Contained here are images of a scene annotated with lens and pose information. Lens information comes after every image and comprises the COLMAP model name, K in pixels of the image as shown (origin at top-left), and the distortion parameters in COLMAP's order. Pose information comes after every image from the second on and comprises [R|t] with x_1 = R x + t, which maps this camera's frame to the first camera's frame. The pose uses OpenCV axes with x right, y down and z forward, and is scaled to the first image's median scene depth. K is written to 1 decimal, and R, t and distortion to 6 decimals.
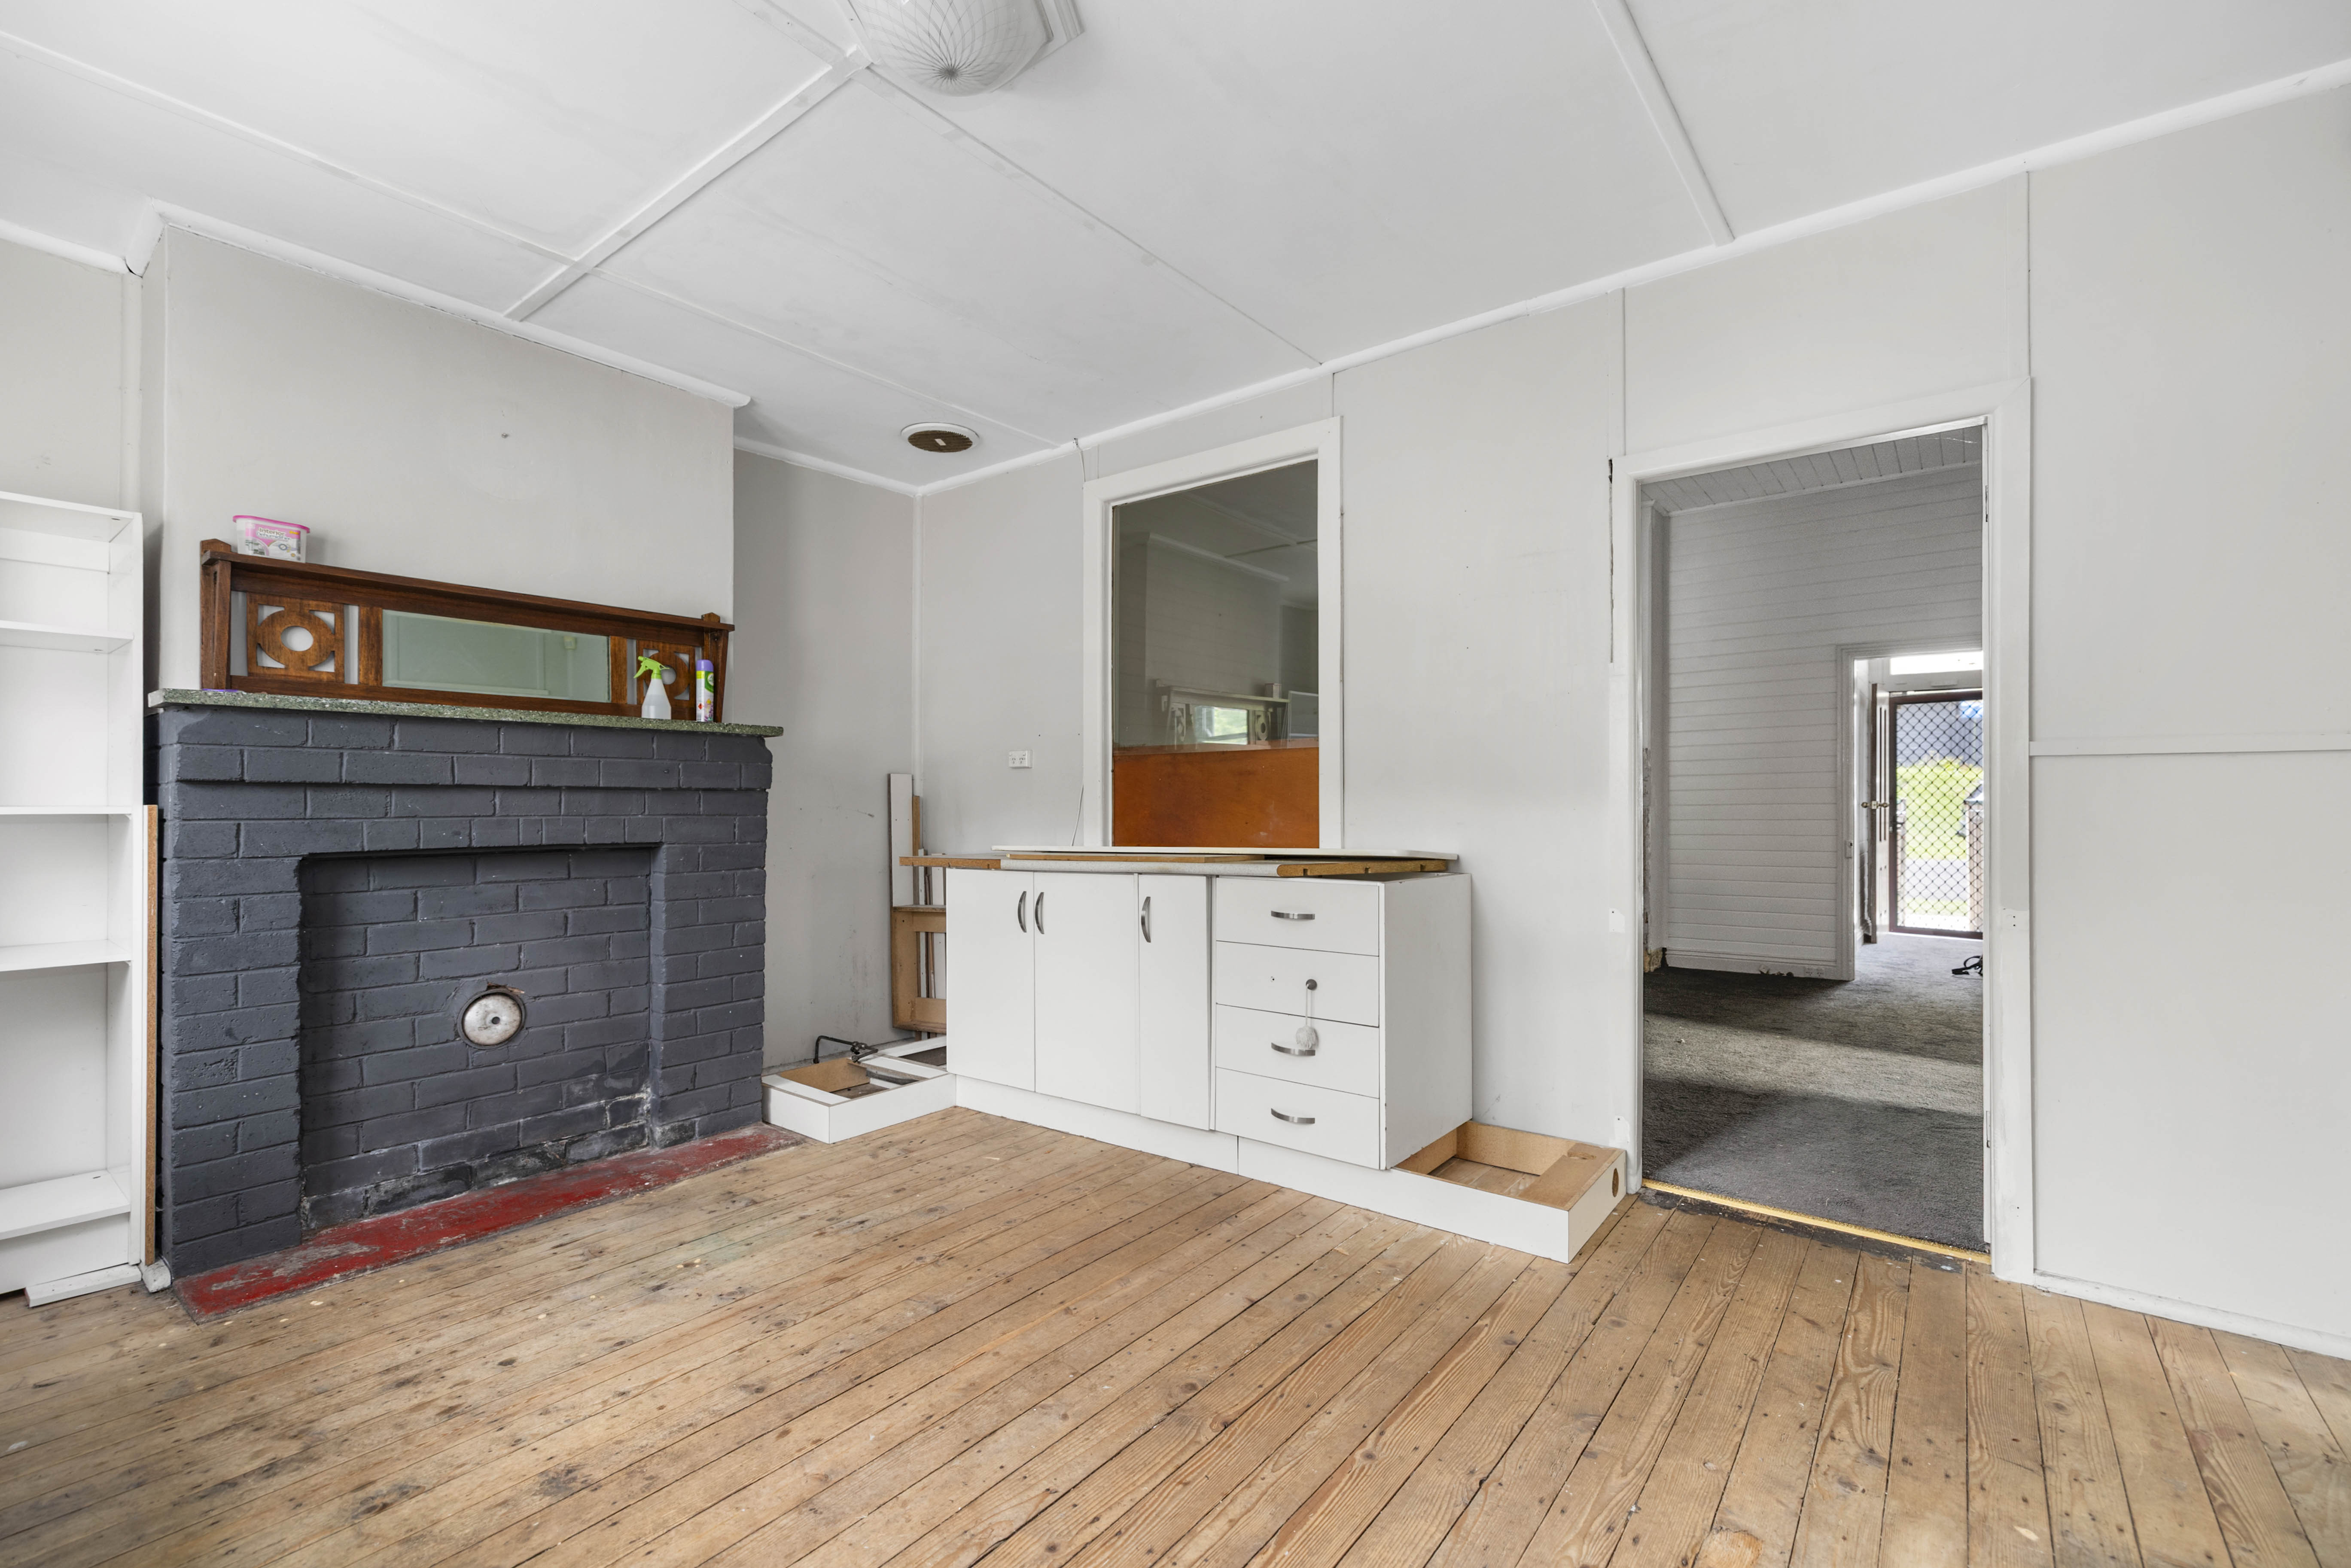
lens RADIAL K [[1014.6, 0, 1178.7], [0, 1014.6, 796.2], [0, 0, 1]] dist [0.003504, -0.000173]
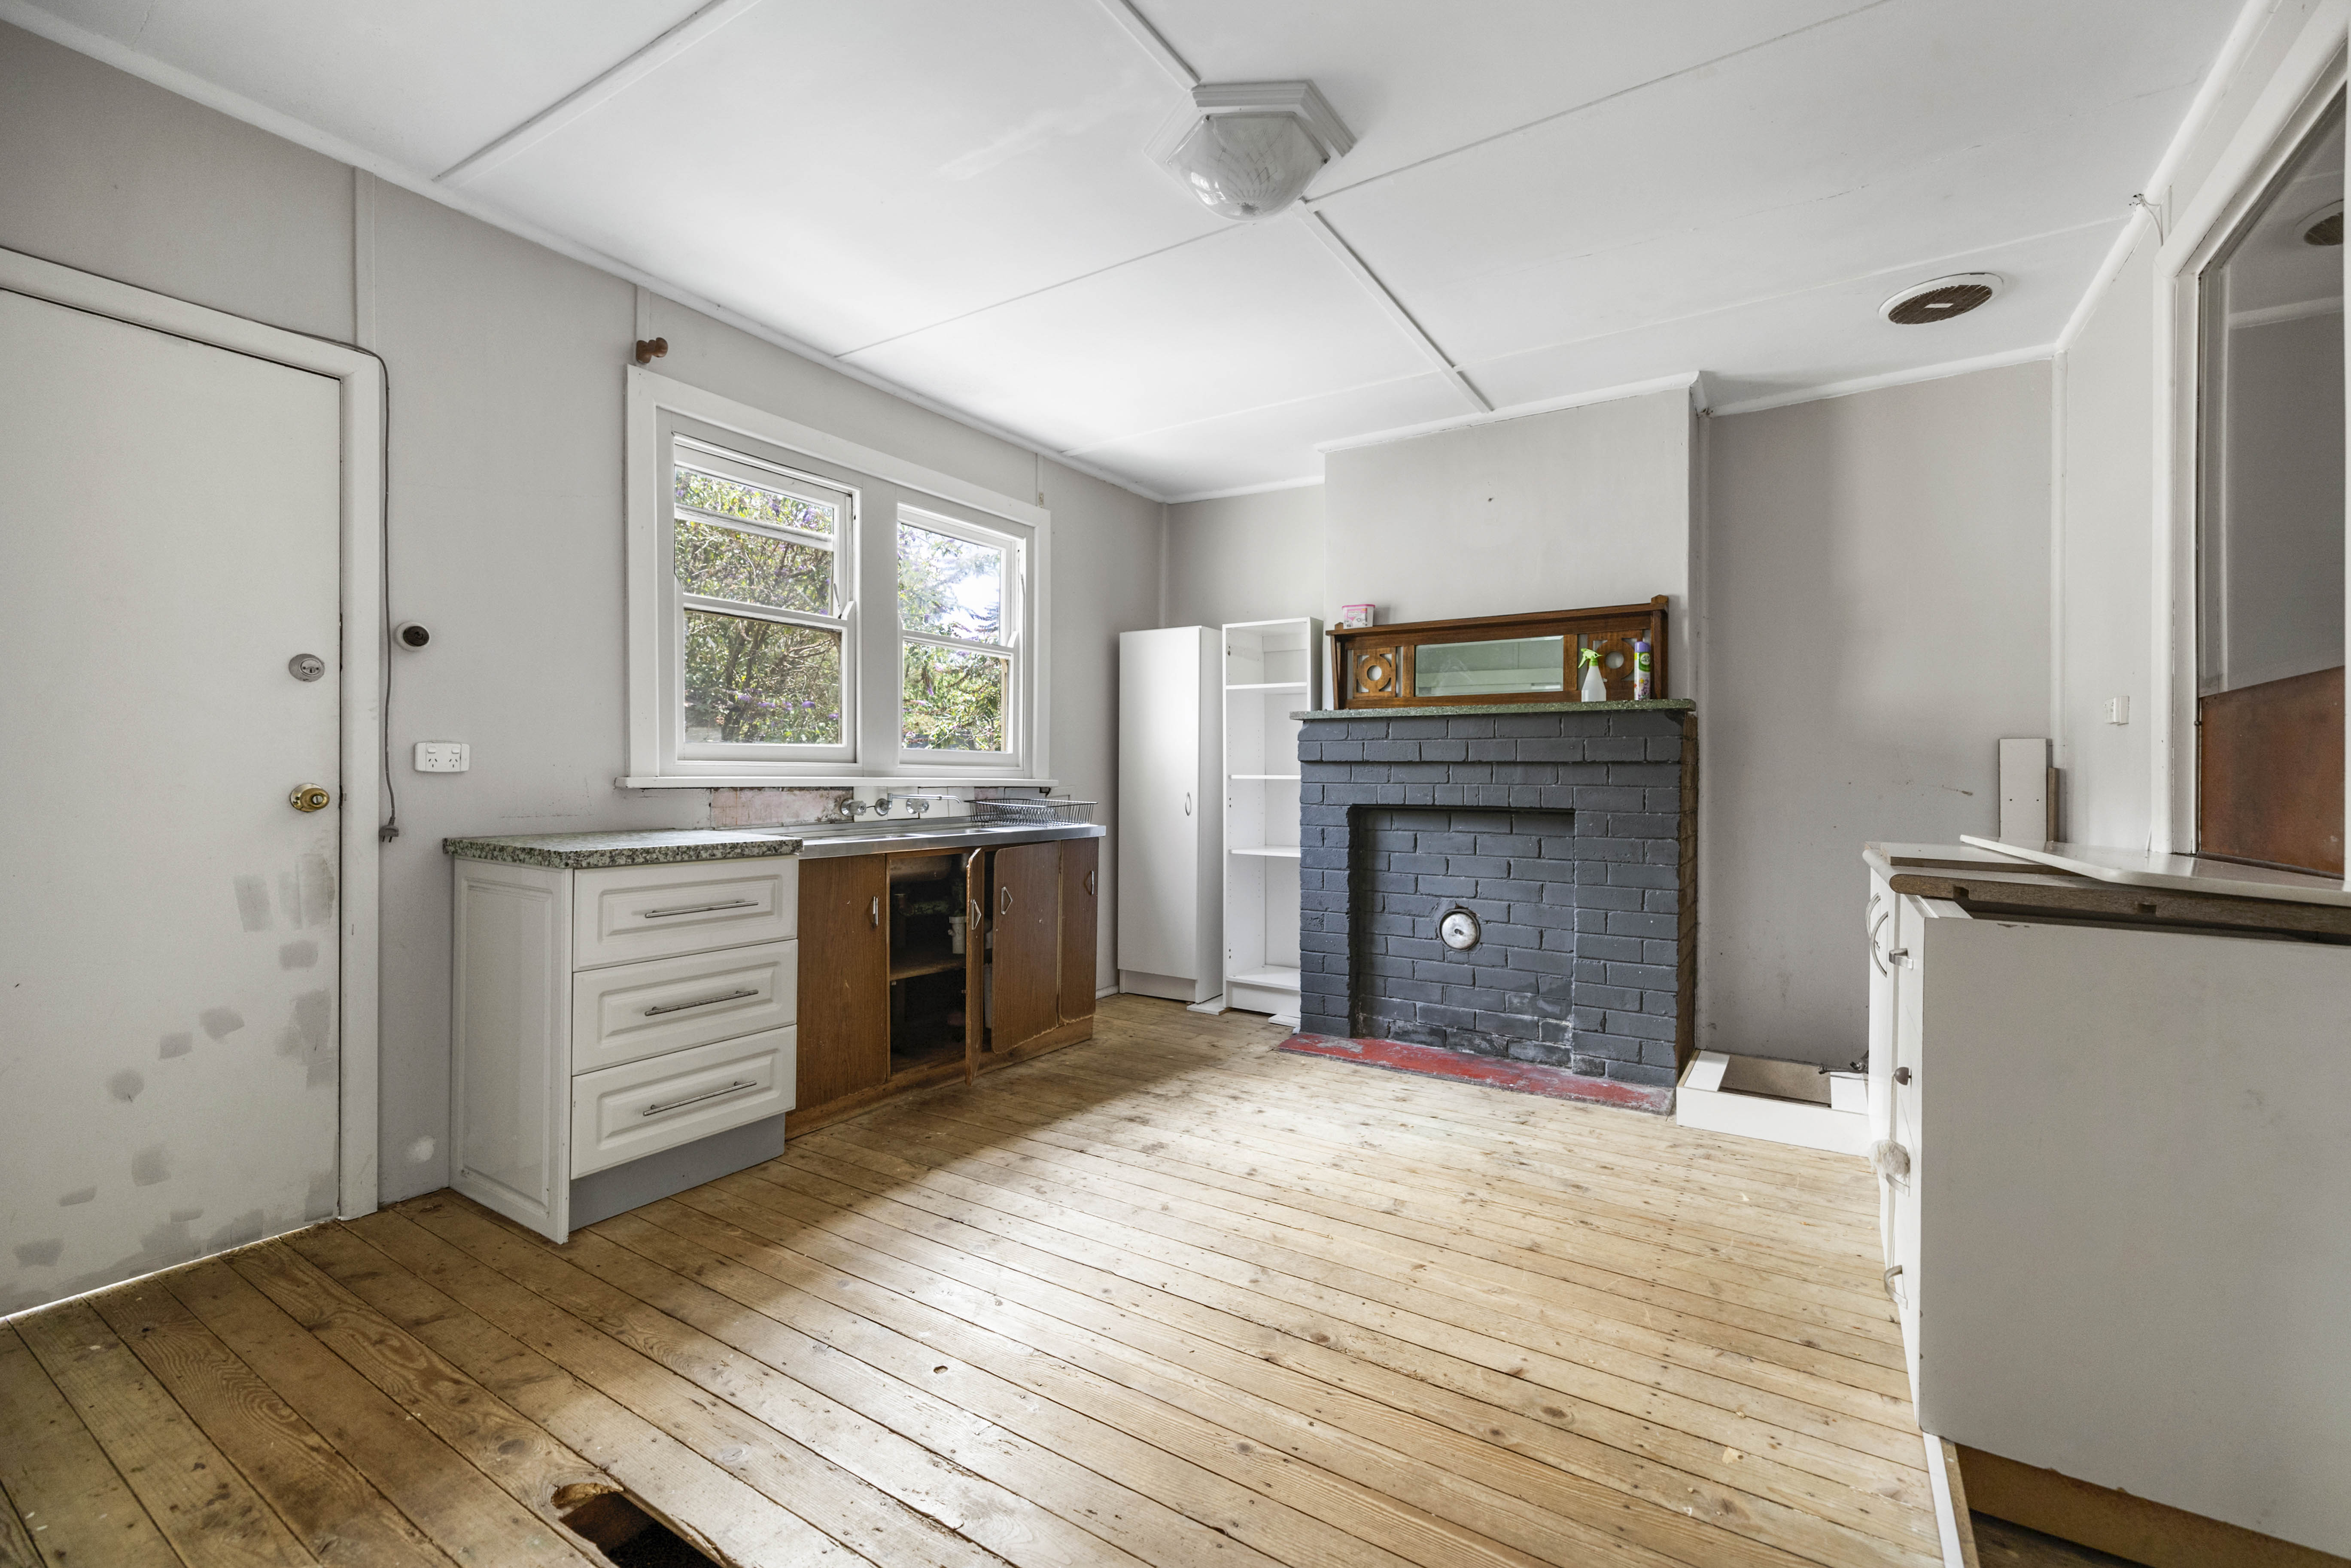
lens RADIAL K [[1014.5, 0, 1177.7], [0, 1014.5, 782.8], [0, 0, 1]] dist [0.003504, -0.000173]
pose [[0.083321, 0.007488, -0.996495, 0.686648], [-0.000067, 0.999972, 0.007509, 0.008019], [0.996523, -0.000559, 0.083320, 0.518682]]
